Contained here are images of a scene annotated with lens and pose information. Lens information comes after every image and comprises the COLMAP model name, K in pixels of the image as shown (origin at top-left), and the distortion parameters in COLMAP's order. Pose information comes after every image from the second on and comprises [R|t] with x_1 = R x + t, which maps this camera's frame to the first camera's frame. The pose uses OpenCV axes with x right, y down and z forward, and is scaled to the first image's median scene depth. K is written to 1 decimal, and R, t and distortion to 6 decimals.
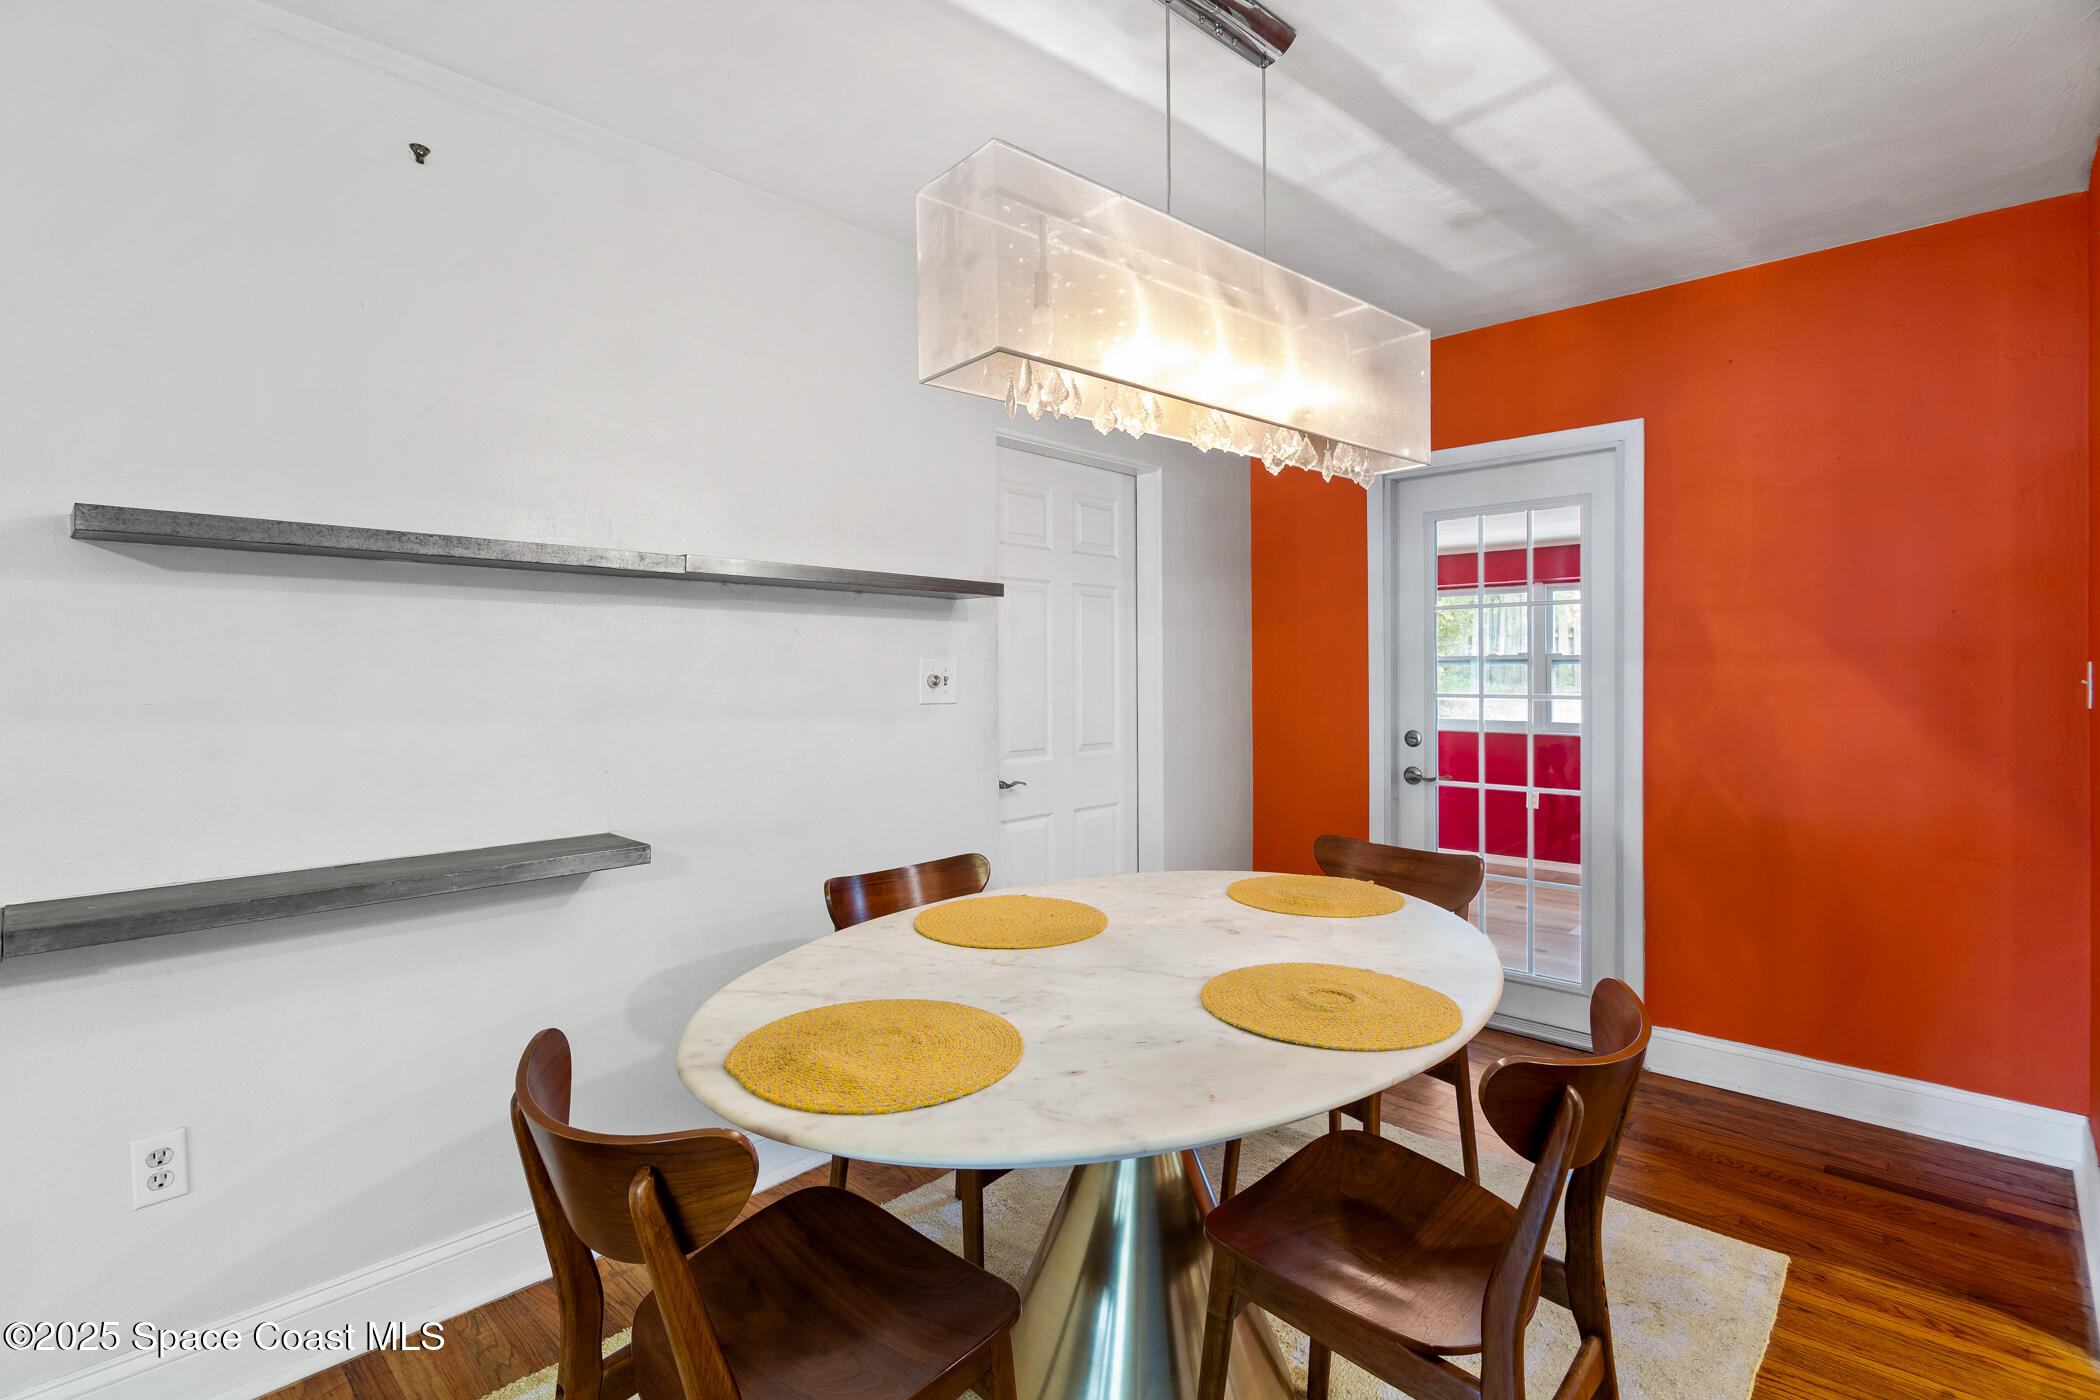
lens RADIAL K [[976.4, 0, 1072.7], [0, 976.4, 685.8], [0, 0, 1]] dist [-0.014876, -0.000027]
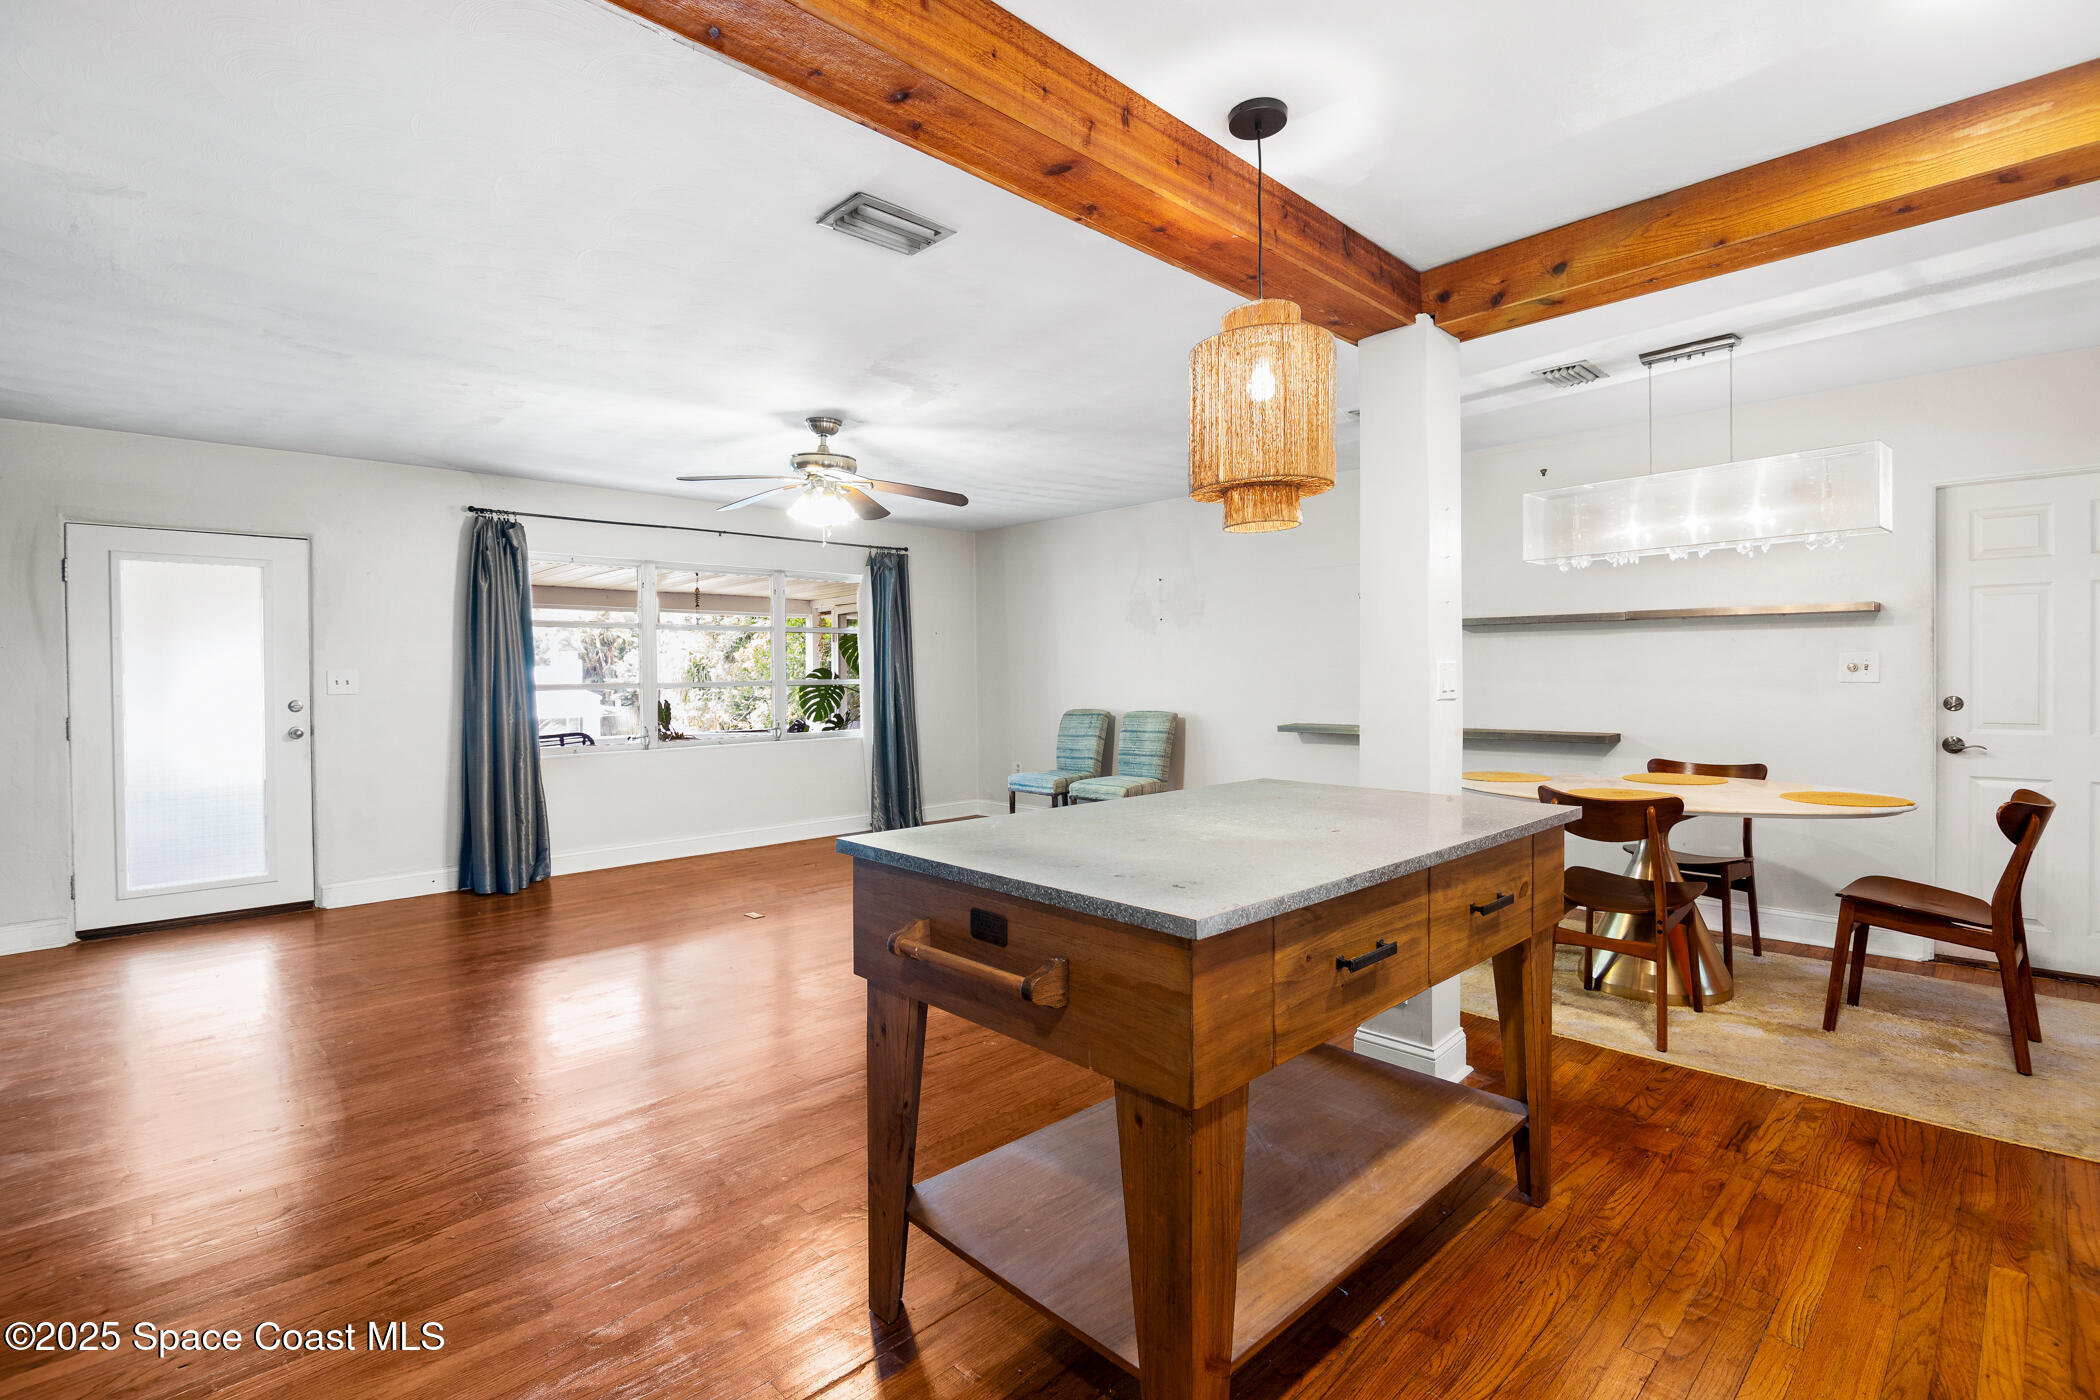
lens RADIAL K [[976.4, 0, 1072.7], [0, 976.4, 685.8], [0, 0, 1]] dist [-0.014876, -0.000027]
pose [[-0.045375, 0.019018, -0.998789, 1.425187], [-0.007164, 0.999787, 0.019362, 0.003347], [0.998944, 0.008034, -0.045229, -0.152251]]
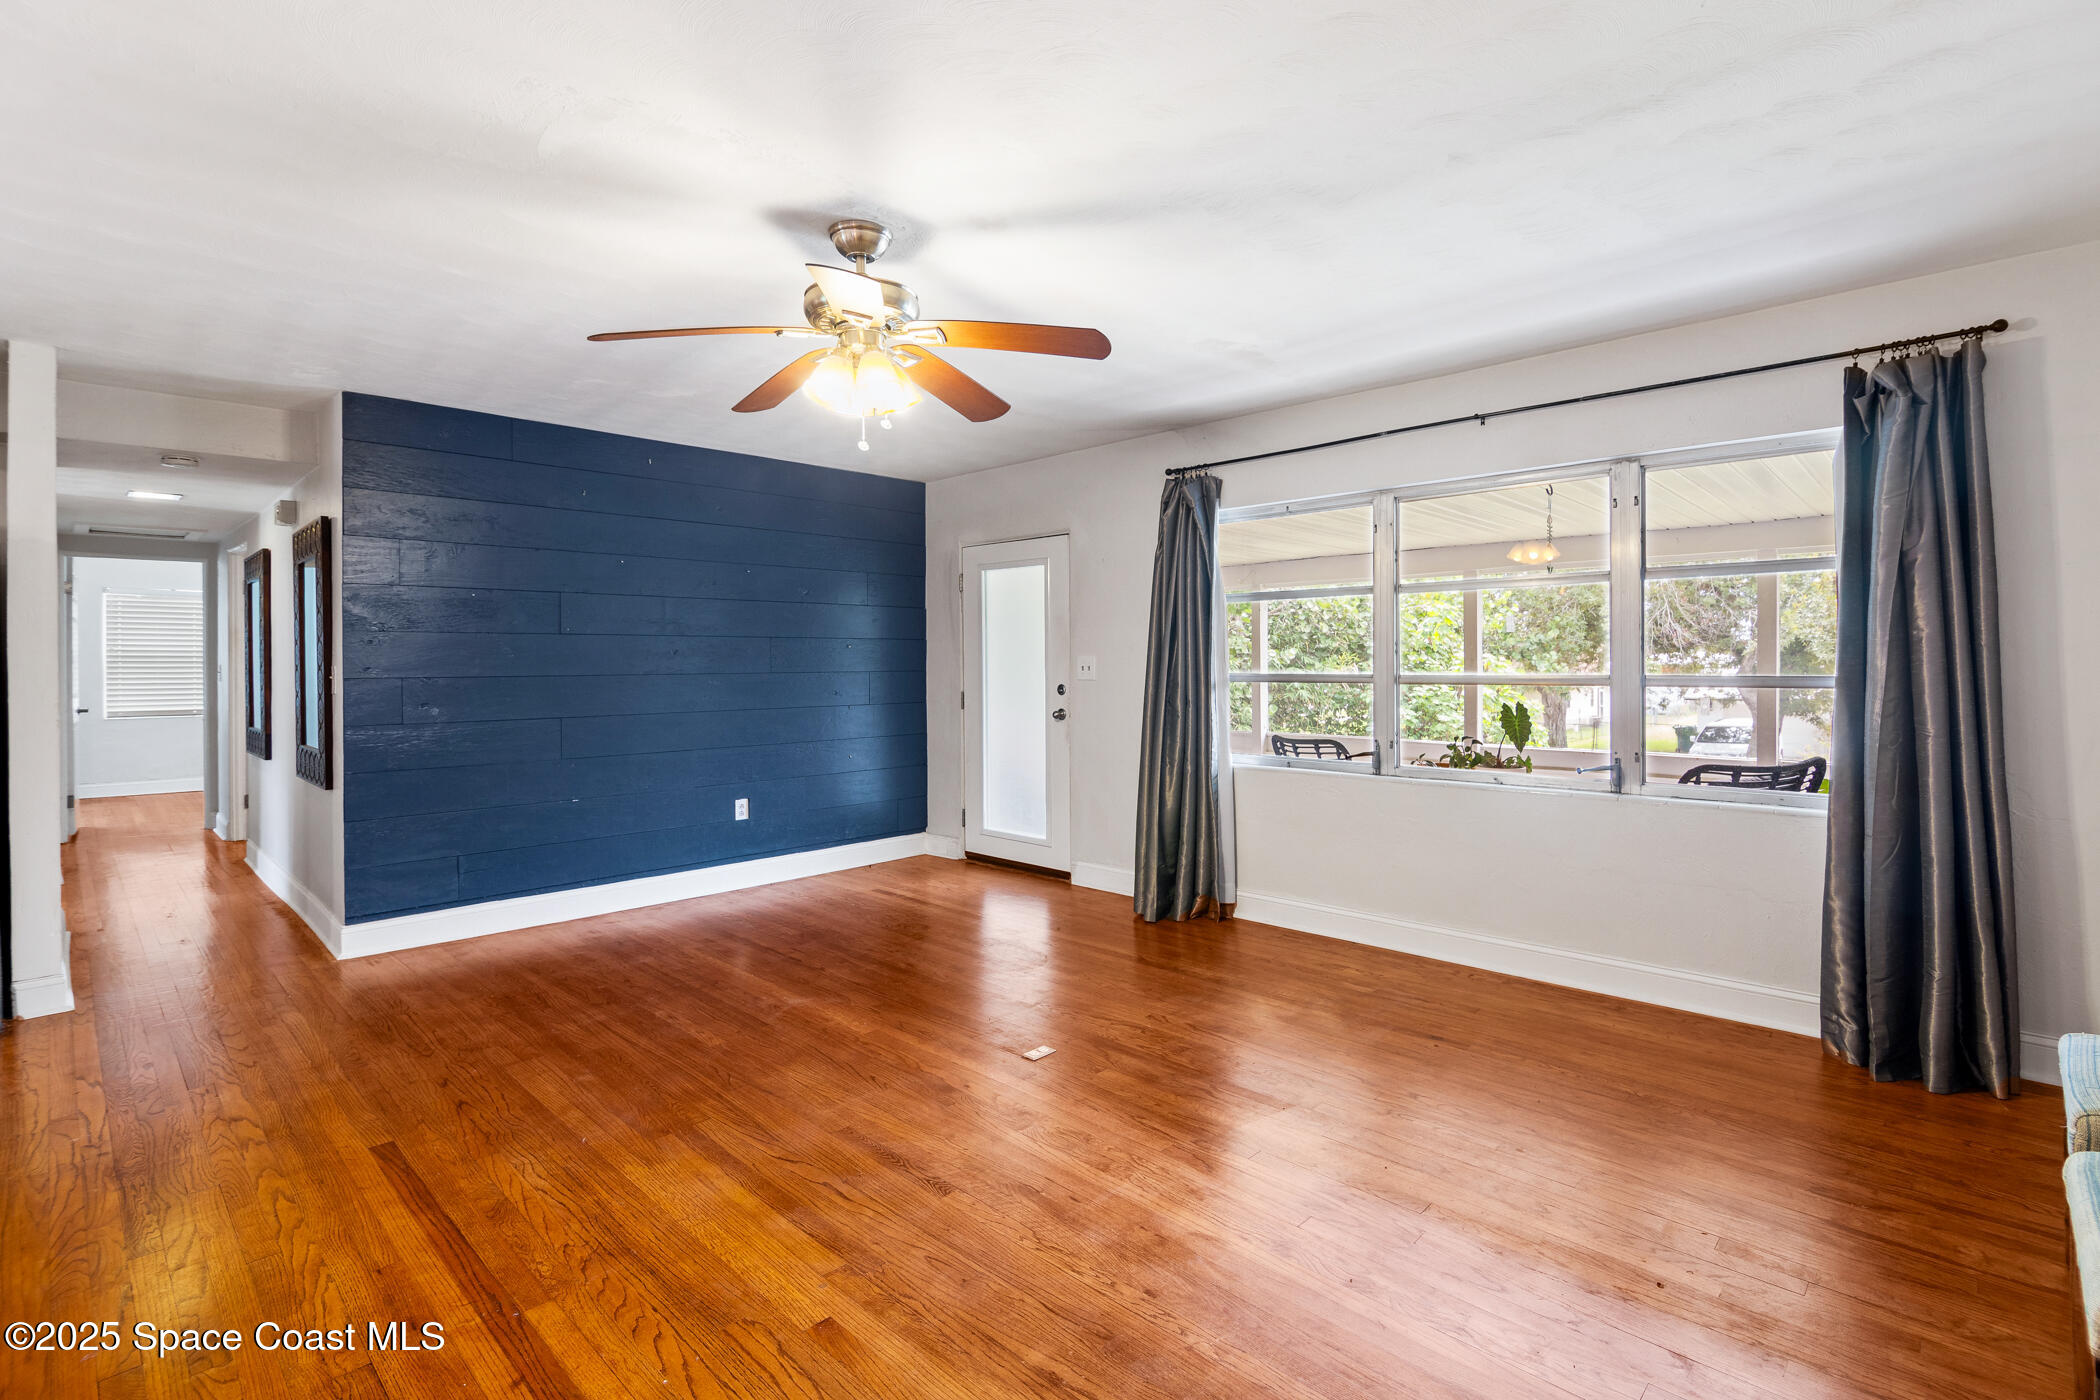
lens RADIAL K [[979.0, 0, 1050.2], [0, 979.0, 663.7], [0, 0, 1]] dist [-0.012371, -0.000802]
pose [[-0.999411, 0.008635, 0.033210, -0.382023], [0.009275, 0.999774, 0.019151, -0.002509], [-0.033037, 0.019447, -0.999265, 0.296121]]
